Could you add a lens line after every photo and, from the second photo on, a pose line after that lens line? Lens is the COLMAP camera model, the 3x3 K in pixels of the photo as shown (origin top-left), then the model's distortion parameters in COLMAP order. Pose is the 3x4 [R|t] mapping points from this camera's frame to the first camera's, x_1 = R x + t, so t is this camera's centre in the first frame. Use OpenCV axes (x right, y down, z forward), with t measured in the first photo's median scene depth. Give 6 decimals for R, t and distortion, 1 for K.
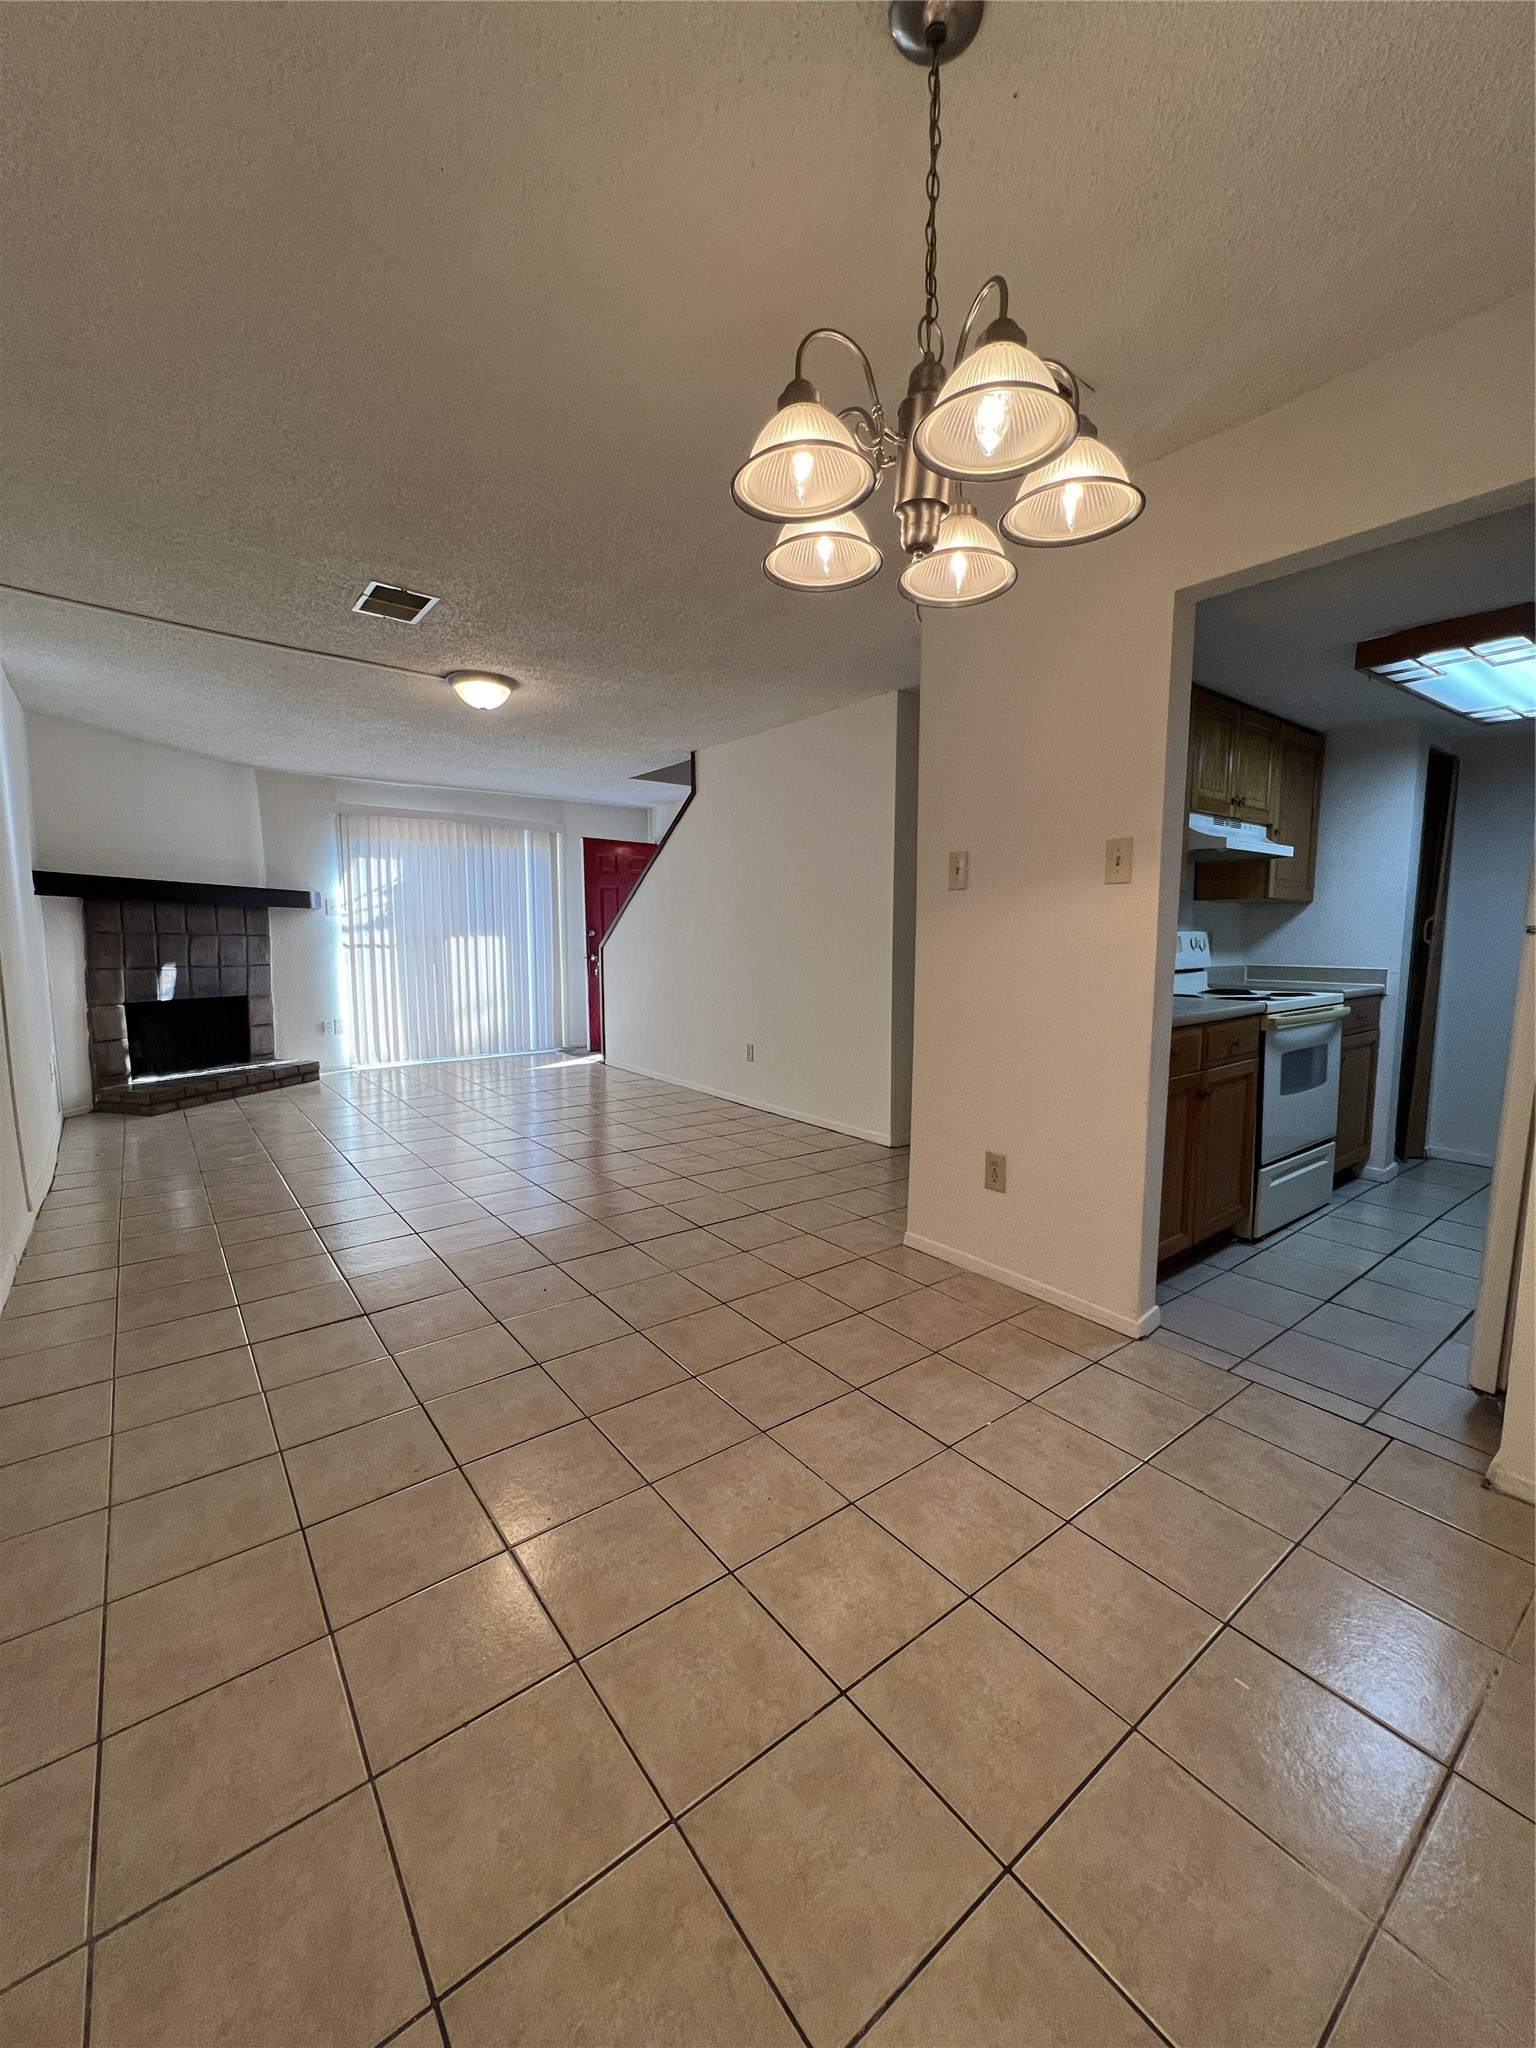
lens RADIAL K [[821.5, 0, 776.5], [0, 821.5, 1026.9], [0, 0, 1]] dist [-0.002777, -0.000041]
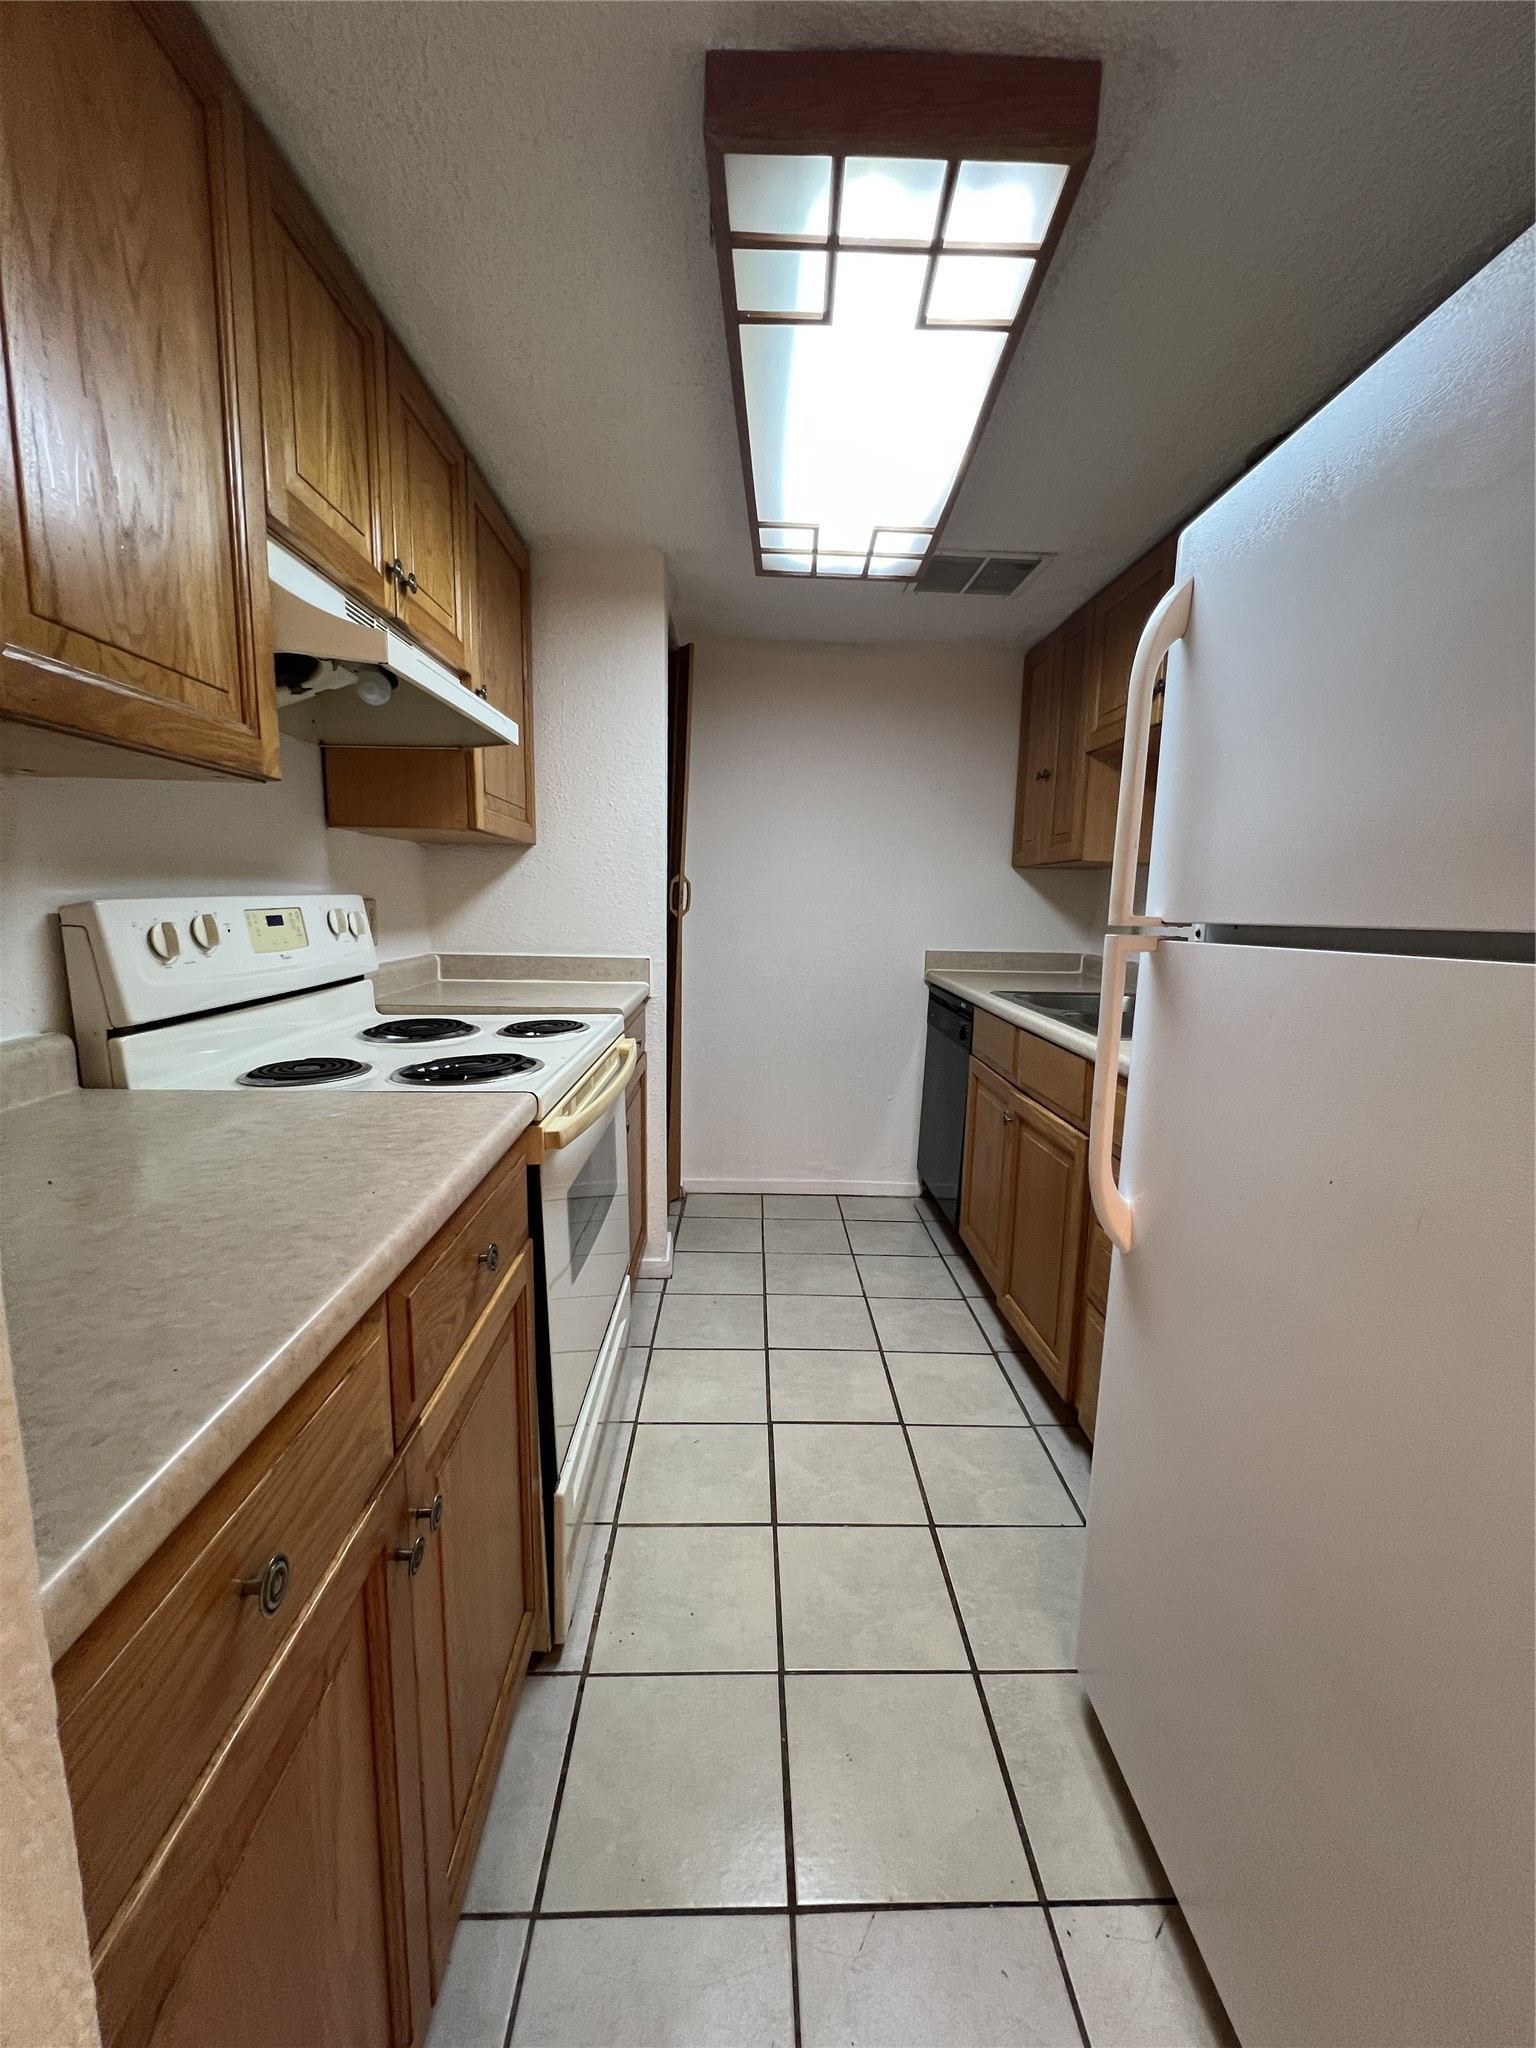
lens RADIAL K [[821.5, 0, 770.5], [0, 821.5, 1022.7], [0, 0, 1]] dist [-0.002777, -0.000041]
pose [[0.591918, -0.112524, 0.798105, 0.285993], [0.067625, 0.993649, 0.089939, -0.070988], [-0.803156, 0.000735, 0.595768, 0.543897]]
